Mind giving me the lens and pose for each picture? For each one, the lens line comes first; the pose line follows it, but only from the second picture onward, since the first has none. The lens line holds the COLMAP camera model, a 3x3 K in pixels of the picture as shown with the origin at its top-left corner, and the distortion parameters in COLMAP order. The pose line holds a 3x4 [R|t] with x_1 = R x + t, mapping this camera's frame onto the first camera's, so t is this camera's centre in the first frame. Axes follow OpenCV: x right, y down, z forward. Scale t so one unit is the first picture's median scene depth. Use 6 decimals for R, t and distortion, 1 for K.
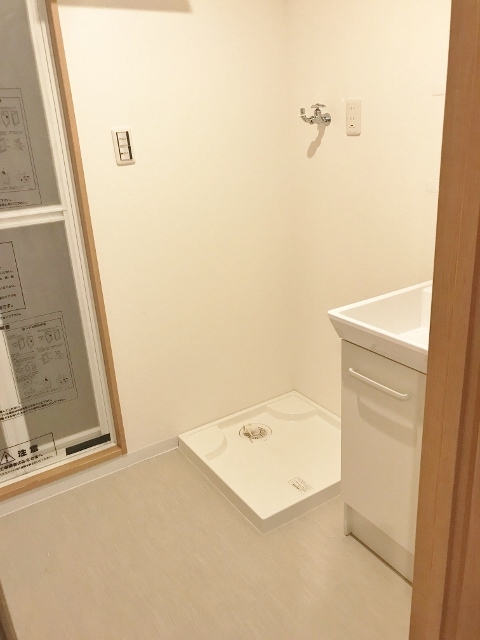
lens RADIAL K [[533.5, 0, 240.0], [0, 533.5, 320.0], [0, 0, 1]] dist [0.003963, 0.004930]
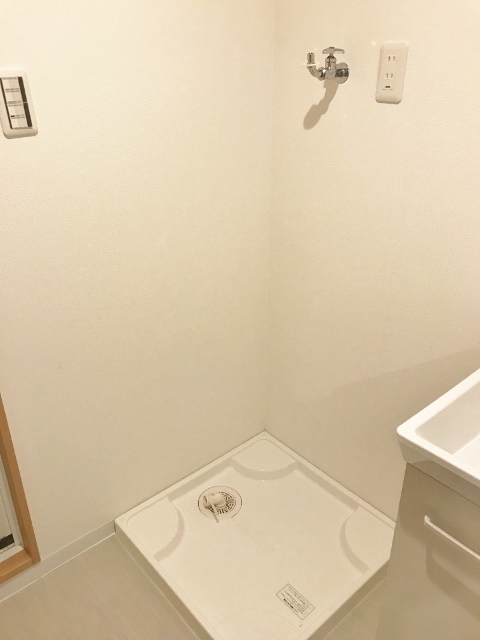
lens RADIAL K [[533.5, 0, 240.0], [0, 533.5, 320.0], [0, 0, 1]] dist [0.003963, 0.004930]
pose [[0.987552, -0.013503, 0.156714, -0.064215], [-0.002659, 0.994733, 0.102467, -0.135305], [-0.157273, -0.101608, 0.982314, 0.331534]]
